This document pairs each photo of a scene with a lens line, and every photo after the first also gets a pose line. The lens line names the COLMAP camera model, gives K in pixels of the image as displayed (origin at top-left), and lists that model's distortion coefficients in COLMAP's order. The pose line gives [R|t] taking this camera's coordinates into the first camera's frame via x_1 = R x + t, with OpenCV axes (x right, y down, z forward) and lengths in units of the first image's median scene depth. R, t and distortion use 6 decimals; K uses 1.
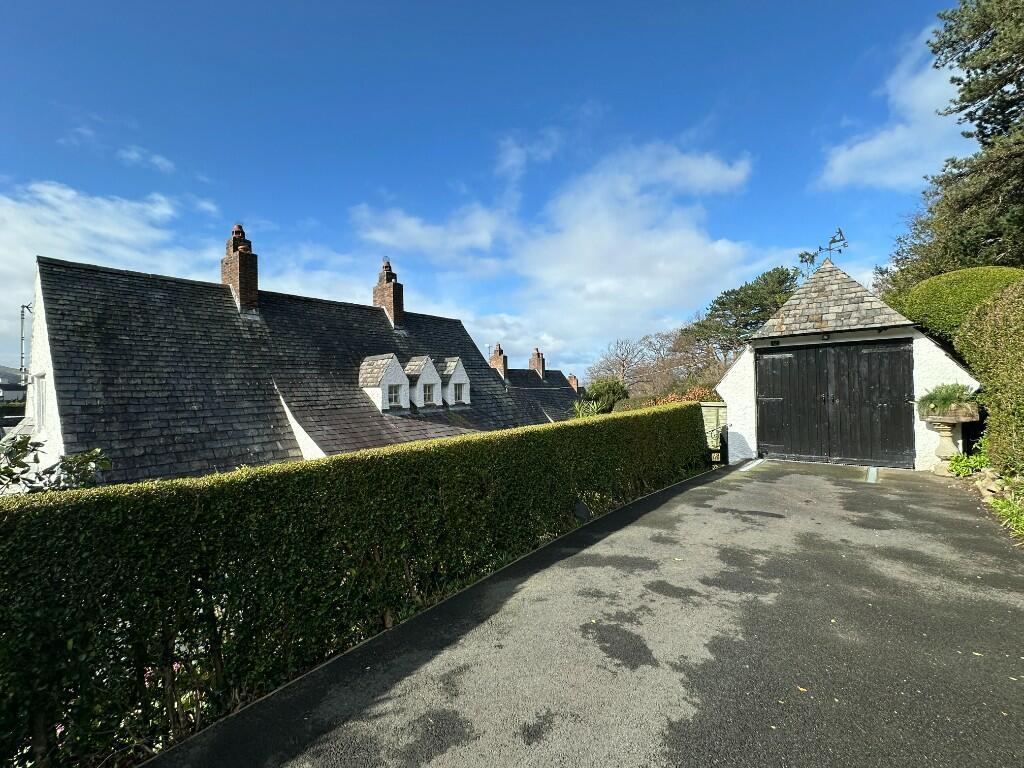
lens RADIAL K [[430.5, 0, 512.0], [0, 430.5, 384.0], [0, 0, 1]] dist [-0.000928, -0.000300]
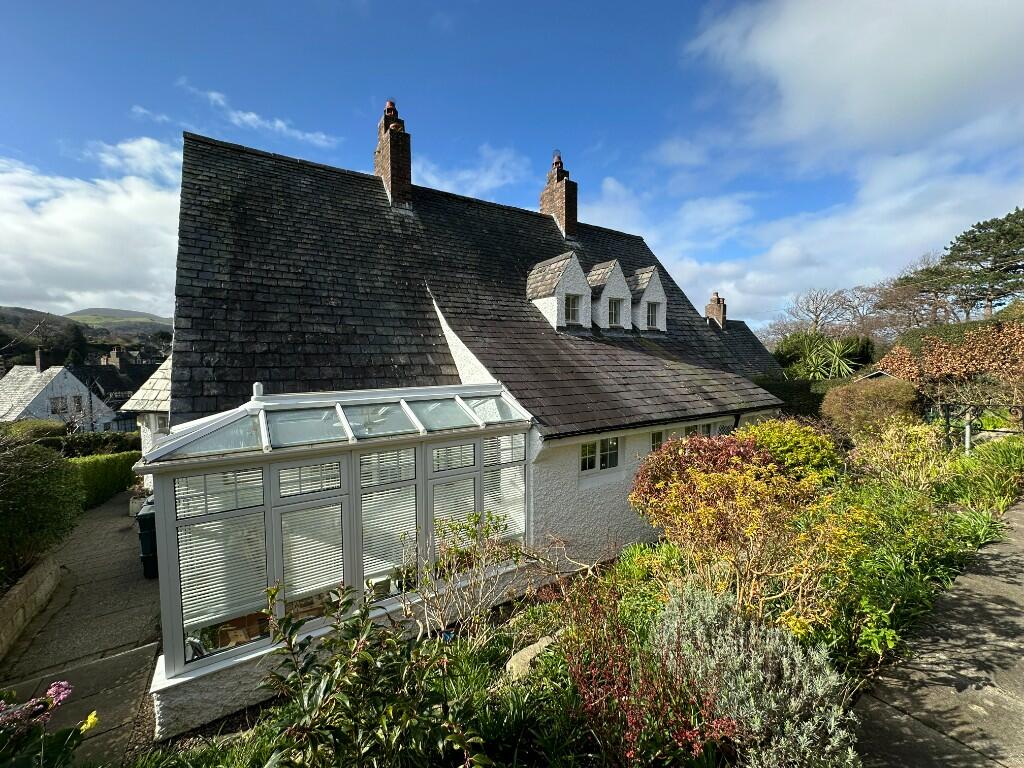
lens RADIAL K [[409.8, 0, 512.0], [0, 409.8, 384.0], [0, 0, 1]] dist [-0.001908, -0.000031]
pose [[0.943810, 0.039841, -0.328078, -0.167964], [-0.014297, 0.996700, 0.079906, 0.122904], [0.330179, -0.070726, 0.941265, 0.365044]]
